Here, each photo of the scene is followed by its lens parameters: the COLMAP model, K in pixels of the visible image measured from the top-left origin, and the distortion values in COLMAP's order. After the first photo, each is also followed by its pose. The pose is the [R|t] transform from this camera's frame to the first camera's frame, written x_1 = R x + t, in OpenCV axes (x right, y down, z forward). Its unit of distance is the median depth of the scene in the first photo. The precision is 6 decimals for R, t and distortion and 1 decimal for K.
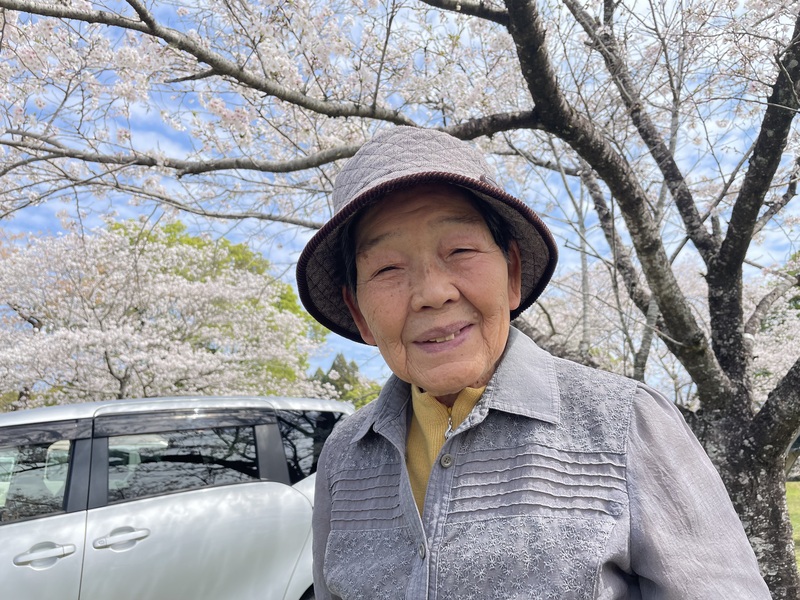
lens RADIAL K [[606.3, 0, 399.4], [0, 606.3, 299.9], [0, 0, 1]] dist [0.012264, 0.002997]
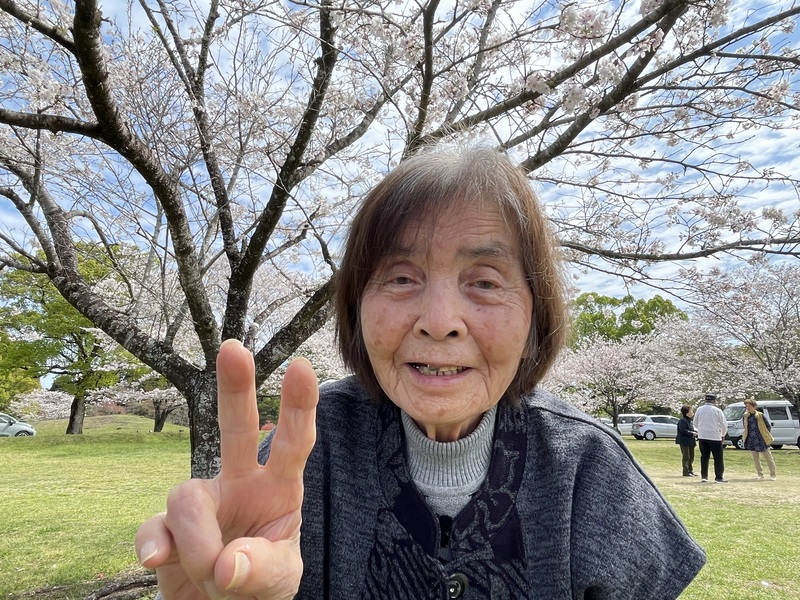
lens RADIAL K [[505.0, 0, 400.7], [0, 505.0, 300.1], [0, 0, 1]] dist [-0.006714, -0.003087]
pose [[0.768537, 0.168762, 0.617147, 0.100371], [-0.193543, 0.980716, -0.027161, -0.040348], [-0.609829, -0.098571, 0.786379, -0.203980]]
